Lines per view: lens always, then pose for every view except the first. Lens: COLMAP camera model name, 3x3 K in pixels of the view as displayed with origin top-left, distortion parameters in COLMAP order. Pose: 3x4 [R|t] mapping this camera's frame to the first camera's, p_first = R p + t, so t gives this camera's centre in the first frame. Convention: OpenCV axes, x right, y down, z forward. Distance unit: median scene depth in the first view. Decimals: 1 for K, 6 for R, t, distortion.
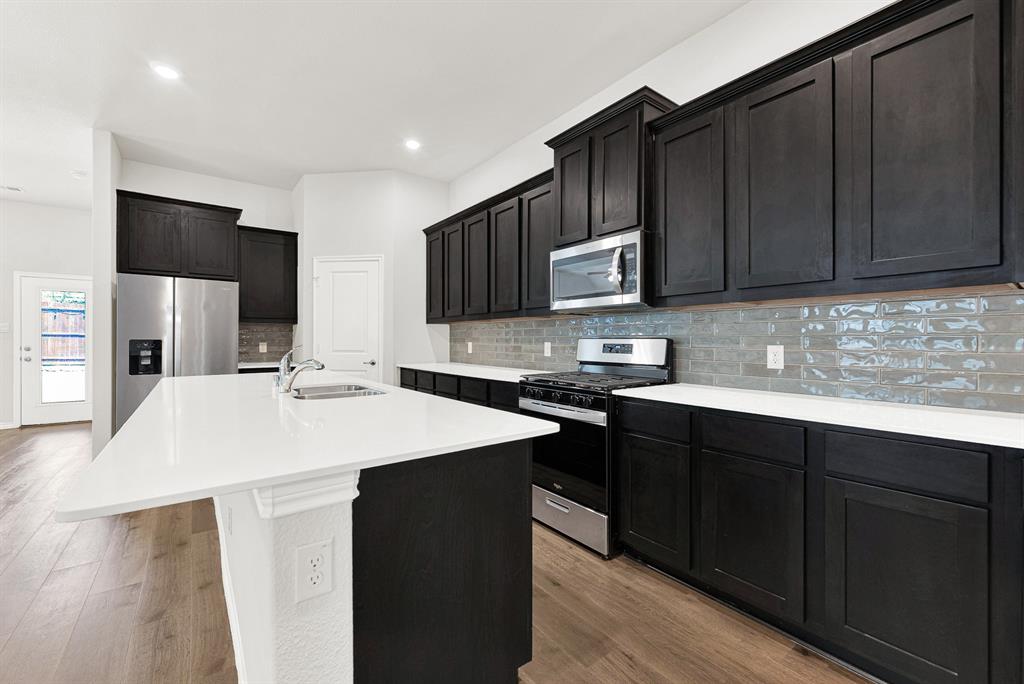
lens RADIAL K [[413.6, 0, 507.5], [0, 413.6, 339.3], [0, 0, 1]] dist [-0.002439, -0.000404]
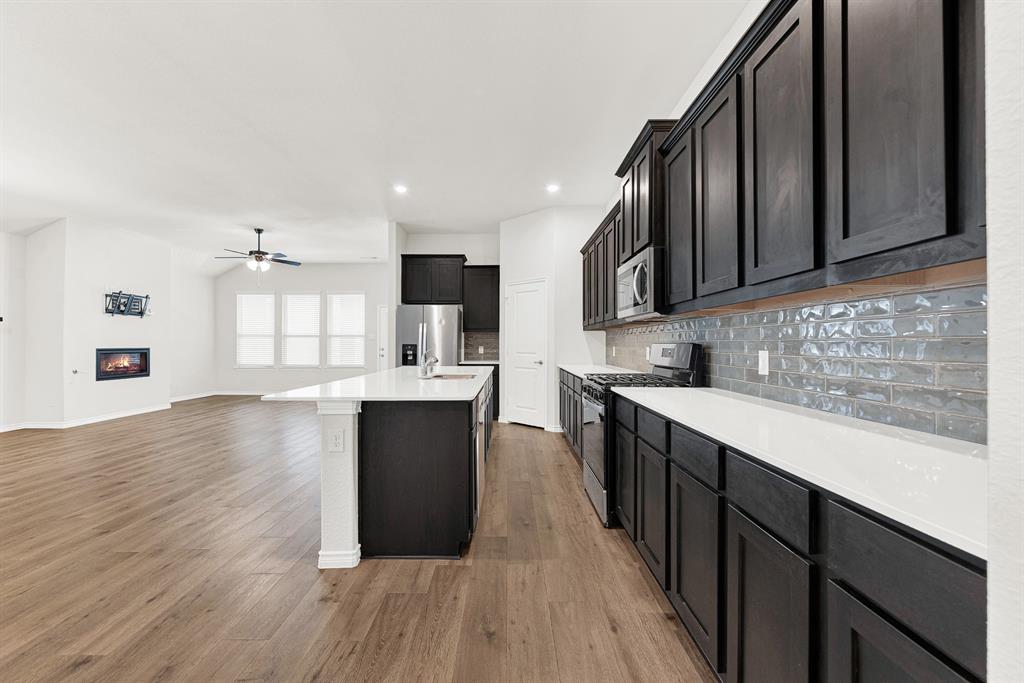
lens RADIAL K [[413.6, 0, 507.5], [0, 413.6, 338.8], [0, 0, 1]] dist [-0.002439, -0.000404]
pose [[0.797581, -0.007281, -0.603169, 0.601367], [-0.000068, 0.999926, -0.012161, -0.000789], [0.603213, 0.009741, 0.797521, -0.110365]]
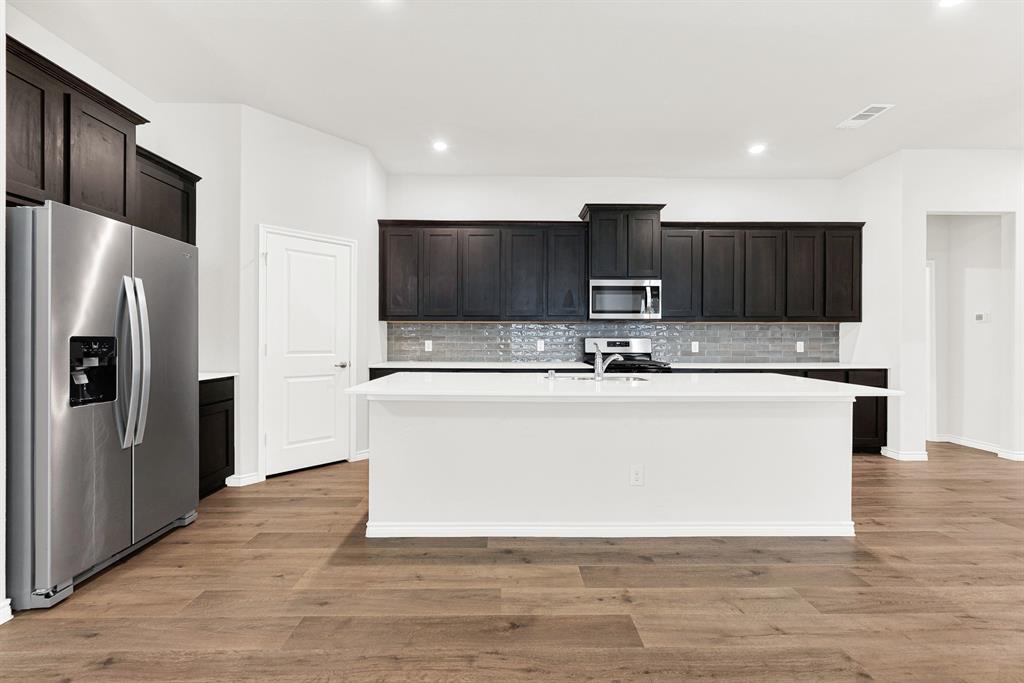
lens RADIAL K [[413.6, 0, 507.5], [0, 413.6, 338.8], [0, 0, 1]] dist [-0.002439, -0.000404]
pose [[0.605569, 0.000632, 0.795793, -1.359404], [-0.003828, 0.999990, 0.002118, -0.000586], [-0.795784, -0.004329, 0.605566, 0.368022]]
